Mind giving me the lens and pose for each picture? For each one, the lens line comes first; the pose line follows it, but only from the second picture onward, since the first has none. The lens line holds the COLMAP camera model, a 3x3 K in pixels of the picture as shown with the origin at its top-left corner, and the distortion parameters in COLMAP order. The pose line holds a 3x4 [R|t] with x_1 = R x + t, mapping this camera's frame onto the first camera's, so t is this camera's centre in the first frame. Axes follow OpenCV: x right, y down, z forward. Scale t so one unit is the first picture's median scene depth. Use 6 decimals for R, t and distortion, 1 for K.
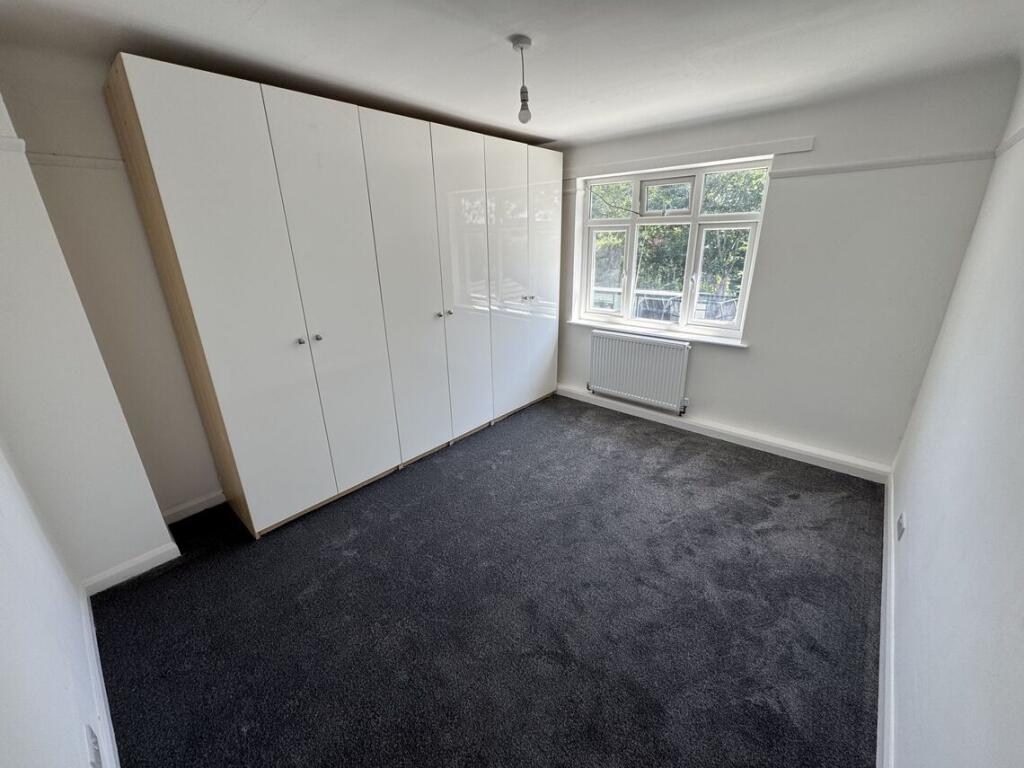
lens RADIAL K [[406.8, 0, 511.6], [0, 406.8, 382.7], [0, 0, 1]] dist [-0.000681, -0.000309]
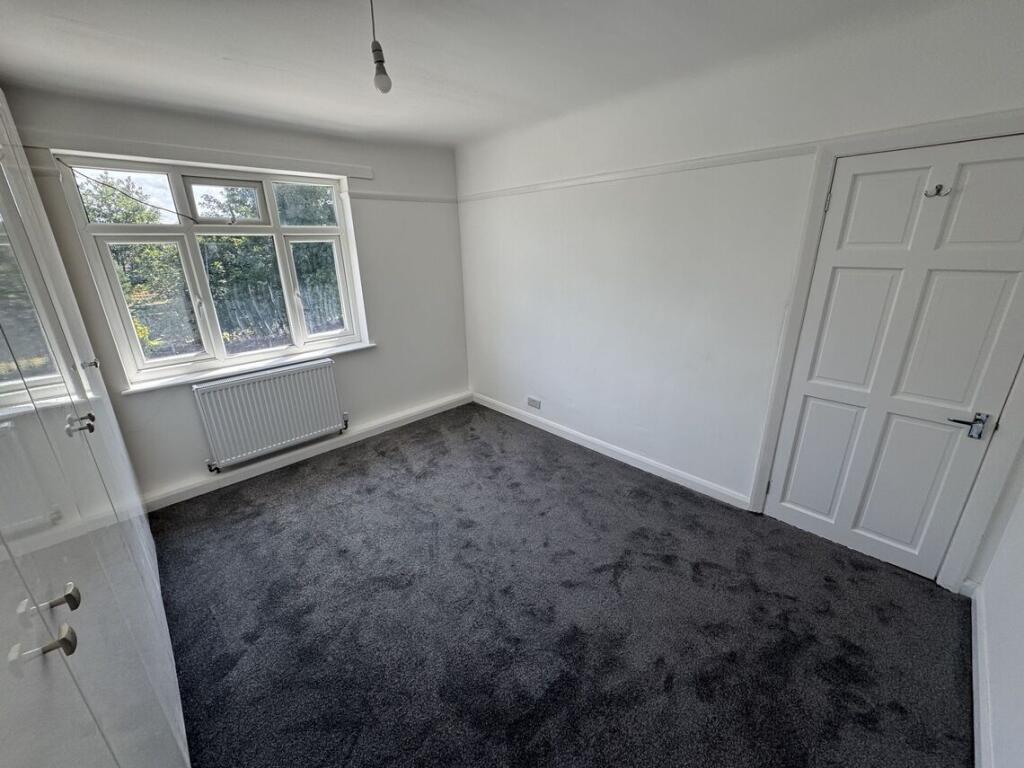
lens RADIAL K [[406.8, 0, 511.6], [0, 406.8, 382.7], [0, 0, 1]] dist [-0.000681, -0.000309]
pose [[0.092662, -0.306893, 0.947223, -0.480030], [0.357815, 0.898030, 0.255951, -0.146382], [-0.929184, 0.315213, 0.193024, 0.460168]]
